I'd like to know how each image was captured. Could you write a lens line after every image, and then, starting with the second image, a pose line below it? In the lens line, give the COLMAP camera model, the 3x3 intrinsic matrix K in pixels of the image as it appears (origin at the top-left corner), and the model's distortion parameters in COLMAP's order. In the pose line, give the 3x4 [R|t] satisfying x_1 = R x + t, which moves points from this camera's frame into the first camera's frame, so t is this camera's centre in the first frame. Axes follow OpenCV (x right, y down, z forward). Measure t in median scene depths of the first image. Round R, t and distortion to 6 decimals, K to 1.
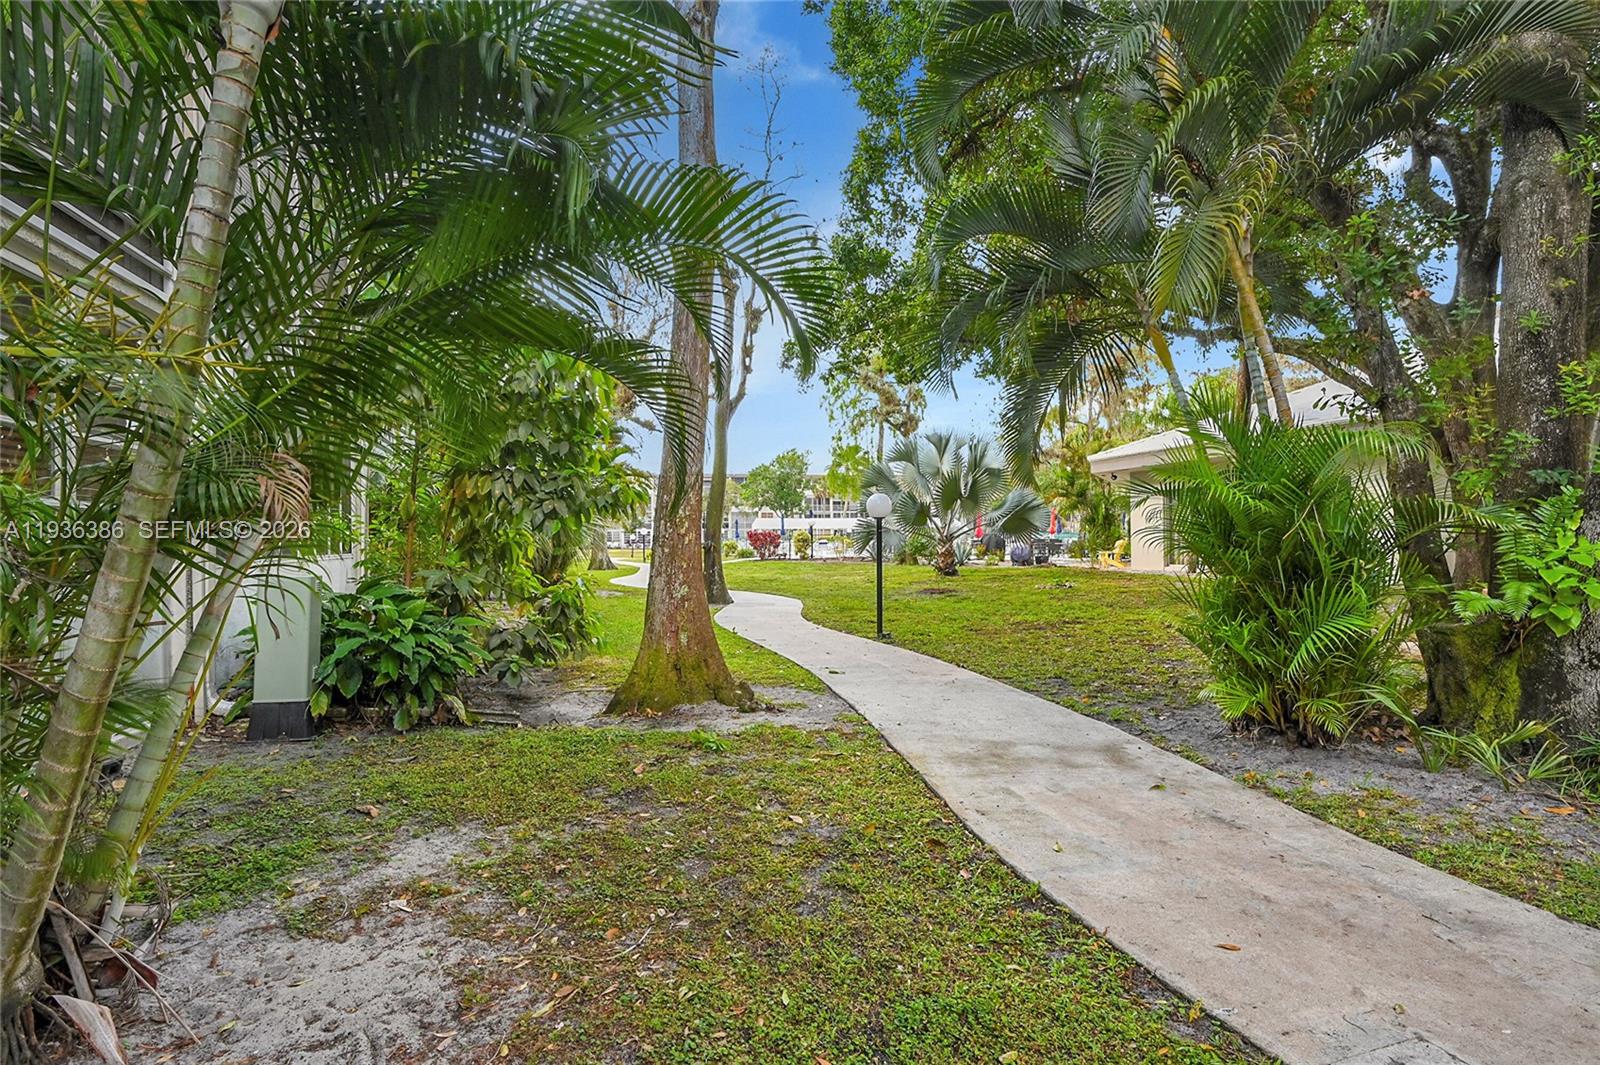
lens RADIAL K [[783.0, 0, 800.0], [0, 783.0, 532.5], [0, 0, 1]] dist [0.002195, 0.000481]
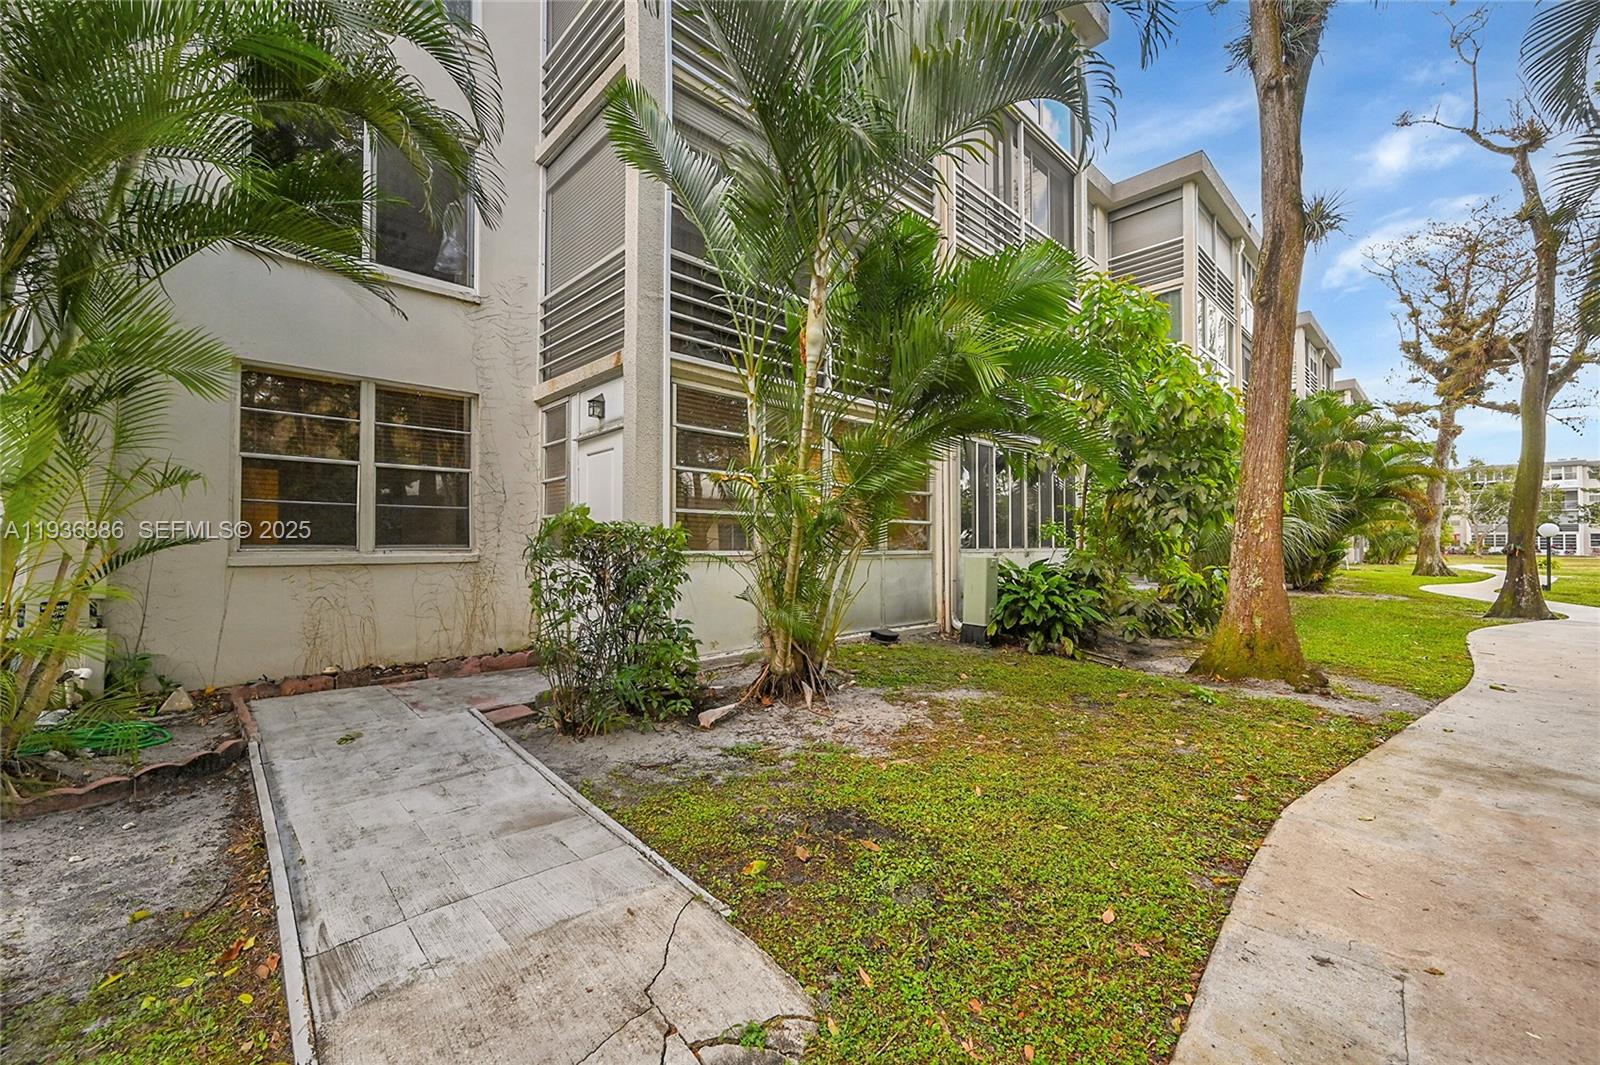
lens RADIAL K [[630.8, 0, 797.7], [0, 630.8, 532.3], [0, 0, 1]] dist [0.002424, 0.000488]
pose [[0.469680, -0.005164, -0.882821, 0.449143], [0.000007, 0.999983, -0.005845, 0.007051], [0.882837, 0.002739, 0.469672, -0.065878]]
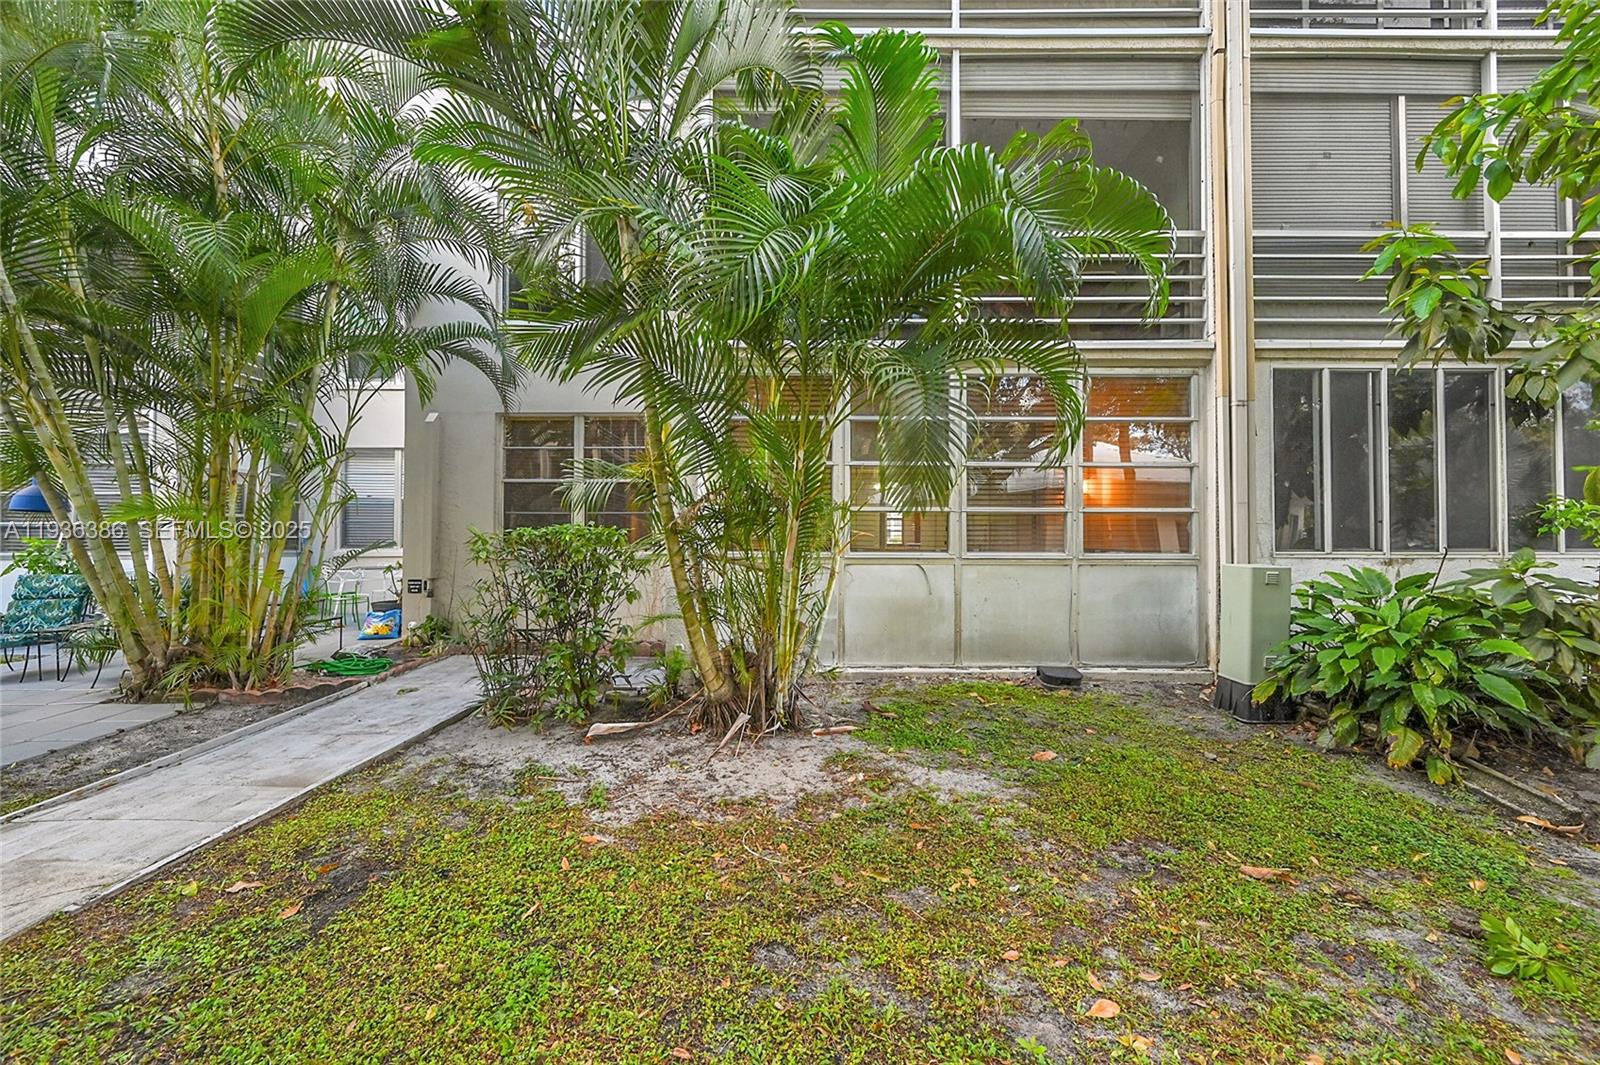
lens RADIAL K [[630.8, 0, 797.7], [0, 630.8, 532.3], [0, 0, 1]] dist [0.002424, 0.000488]
pose [[-0.260883, -0.001335, -0.965370, 0.356103], [0.010154, 0.999940, -0.004127, 0.004911], [0.965317, -0.010879, -0.260853, 0.625217]]
